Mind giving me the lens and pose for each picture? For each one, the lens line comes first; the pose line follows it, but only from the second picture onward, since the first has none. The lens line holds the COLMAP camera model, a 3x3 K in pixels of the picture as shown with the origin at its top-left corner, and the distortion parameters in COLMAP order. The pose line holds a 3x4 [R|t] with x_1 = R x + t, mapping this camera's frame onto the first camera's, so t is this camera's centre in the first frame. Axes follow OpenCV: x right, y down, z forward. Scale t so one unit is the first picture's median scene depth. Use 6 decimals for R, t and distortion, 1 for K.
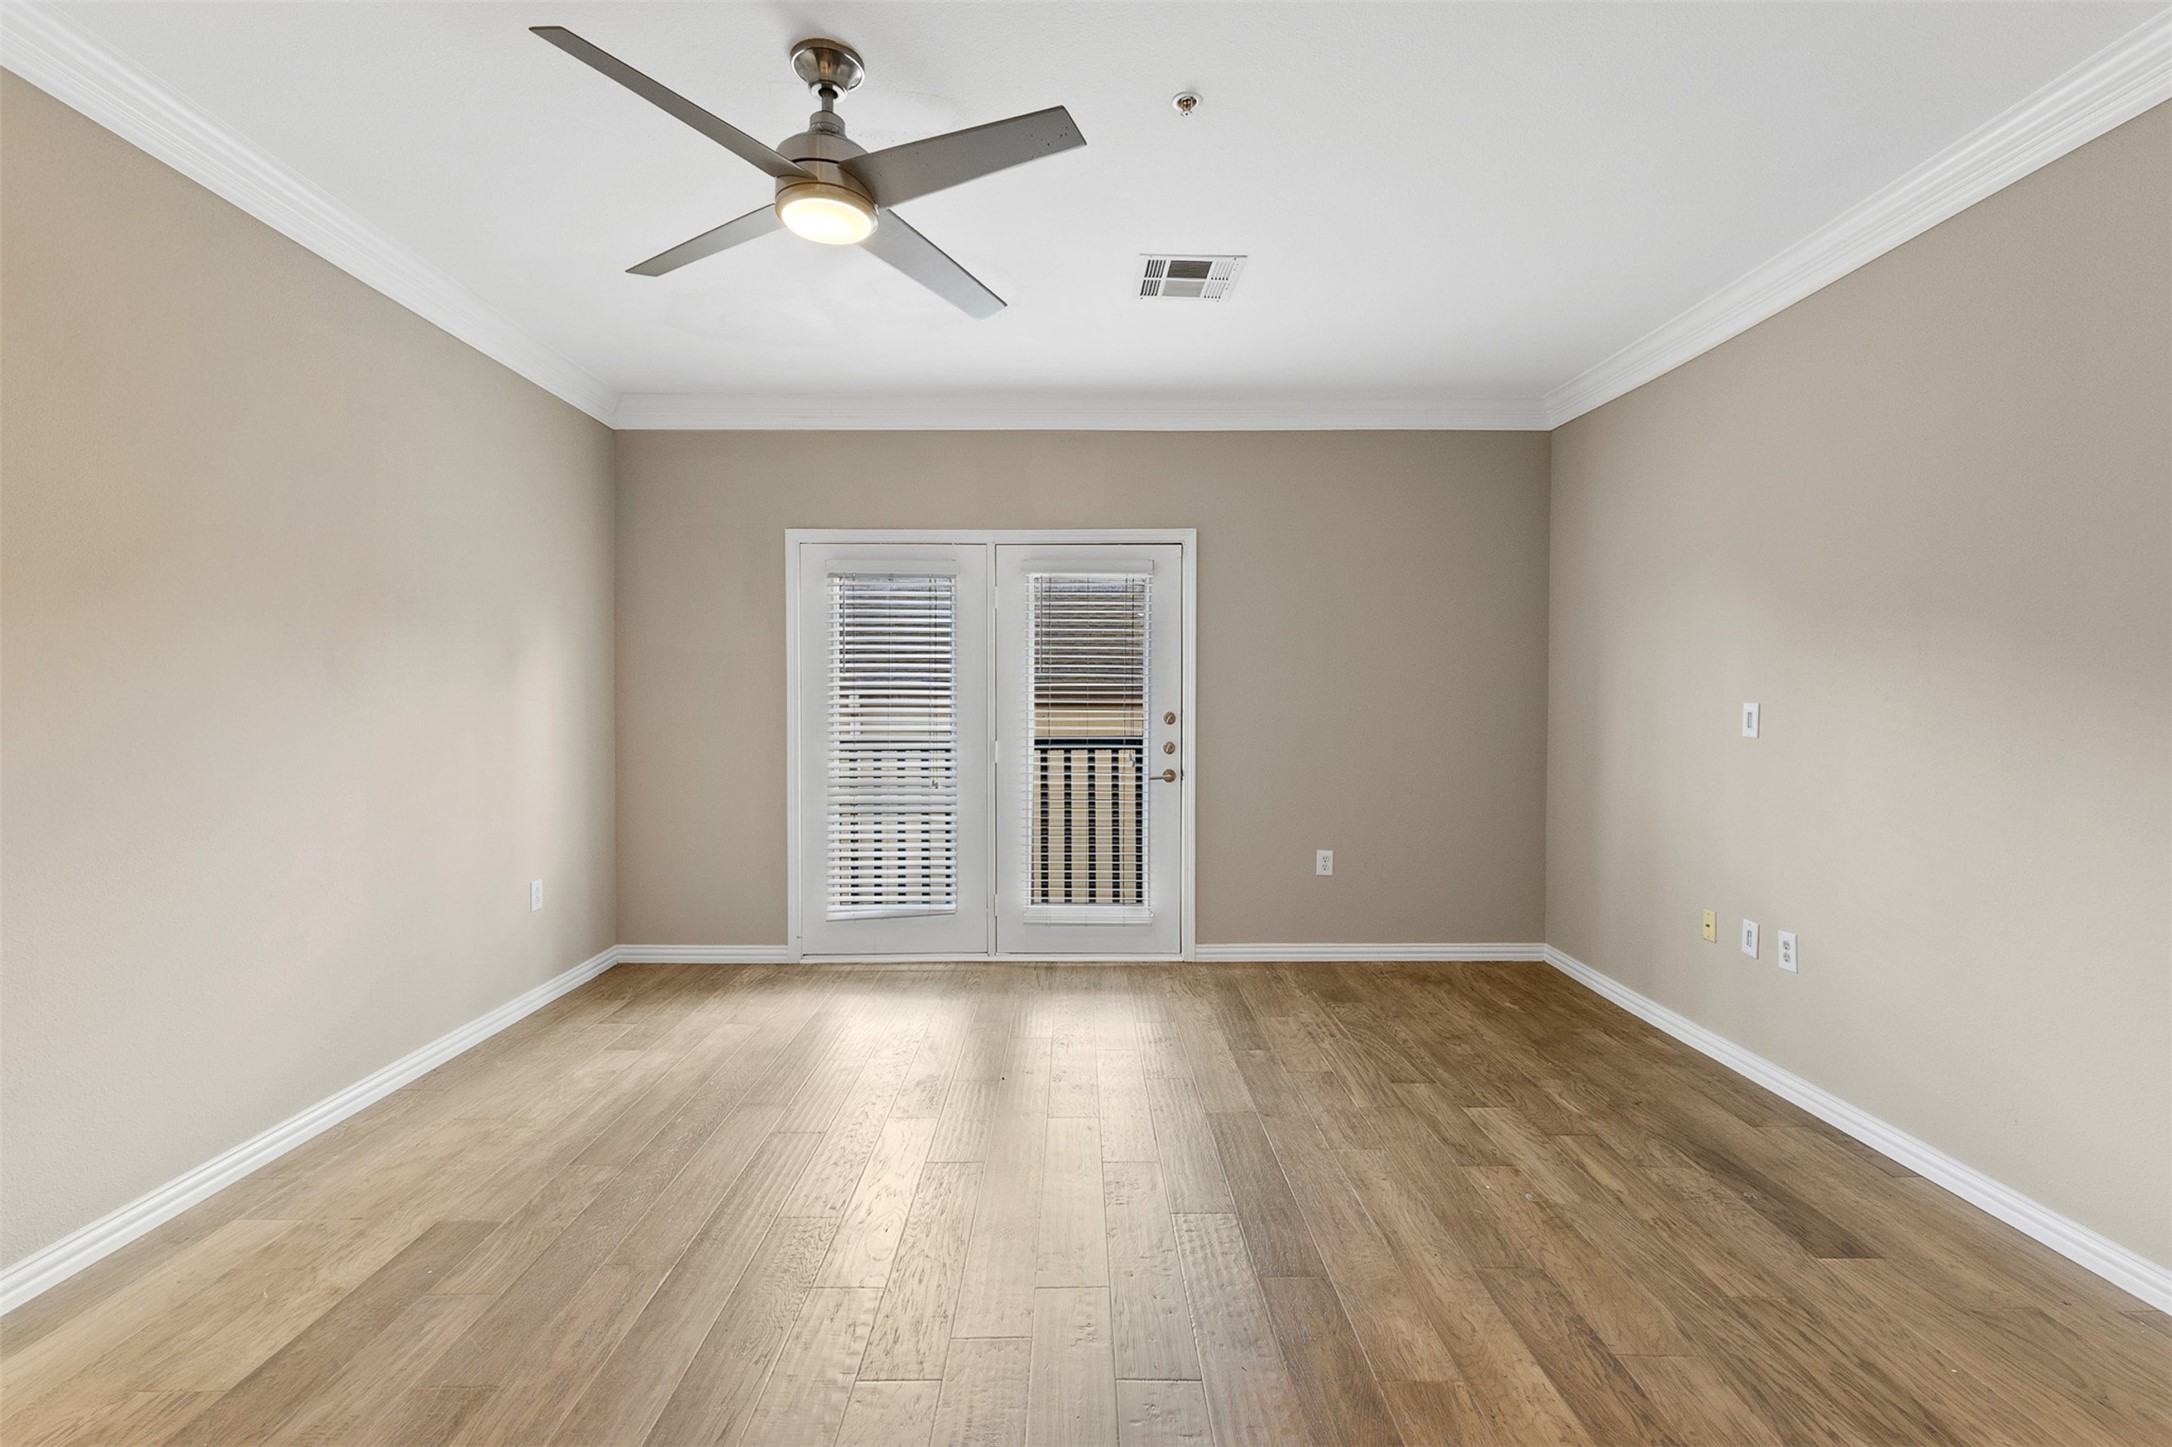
lens RADIAL K [[991.7, 0, 1086.0], [0, 991.7, 723.5], [0, 0, 1]] dist [0.003576, -0.000087]
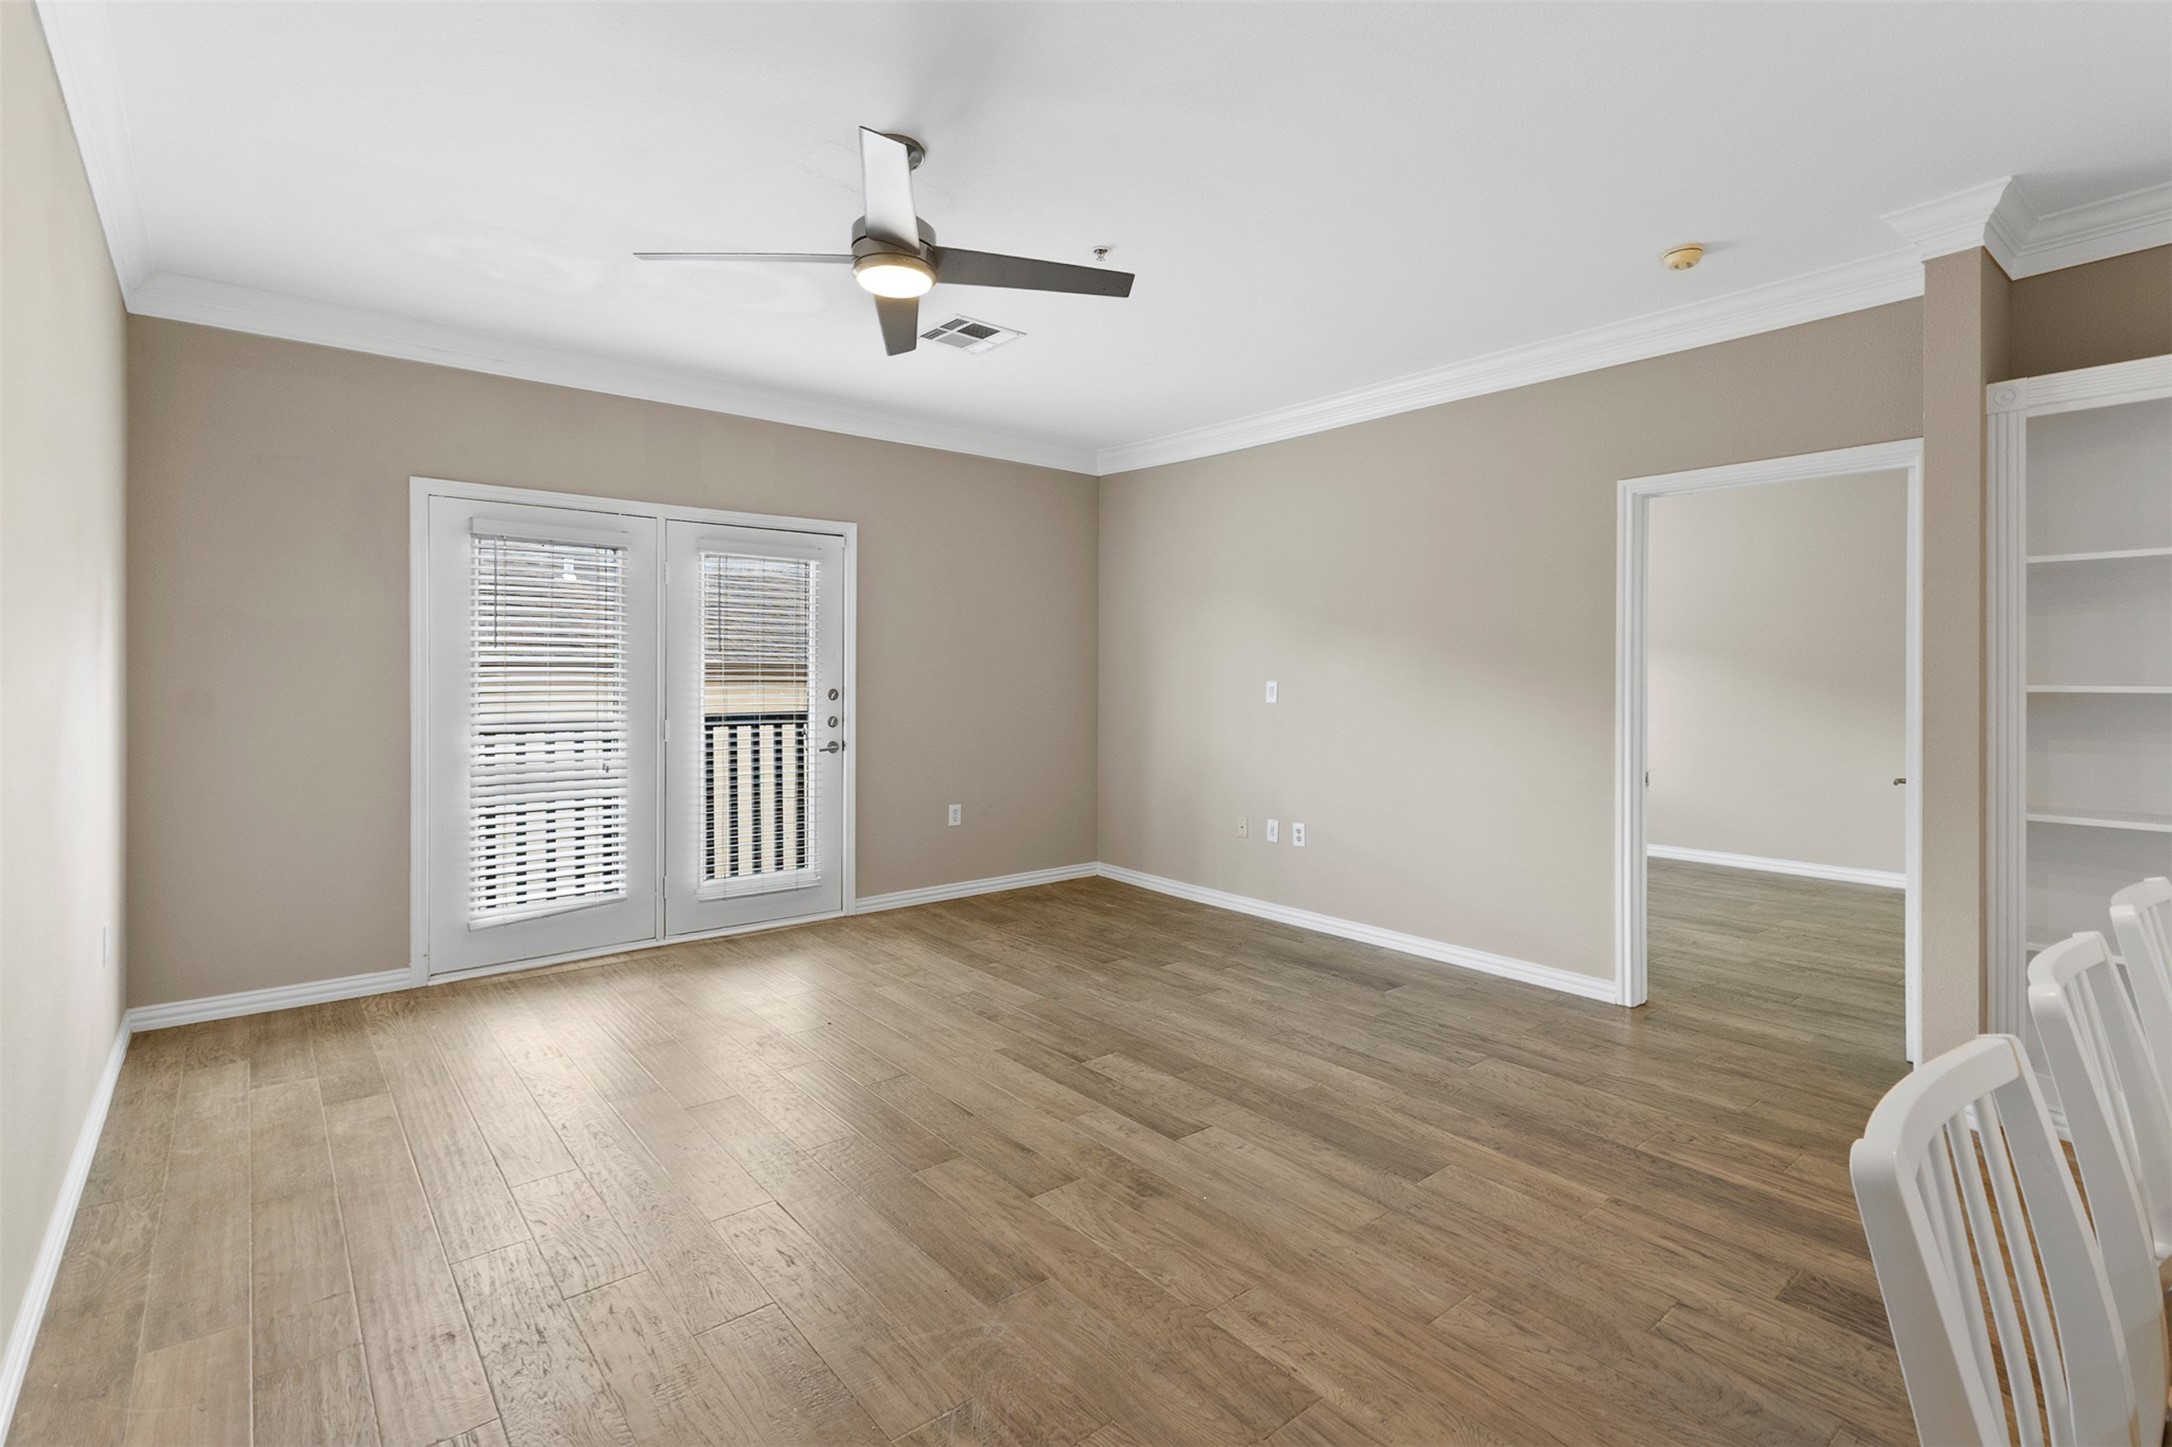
lens RADIAL K [[1004.5, 0, 1095.3], [0, 1004.5, 674.9], [0, 0, 1]] dist [-0.001836, -0.000474]
pose [[0.771510, 0.003412, 0.636208, -0.401803], [0.011248, 0.999756, -0.019001, -0.002385], [-0.636117, 0.021816, 0.771284, -0.036958]]
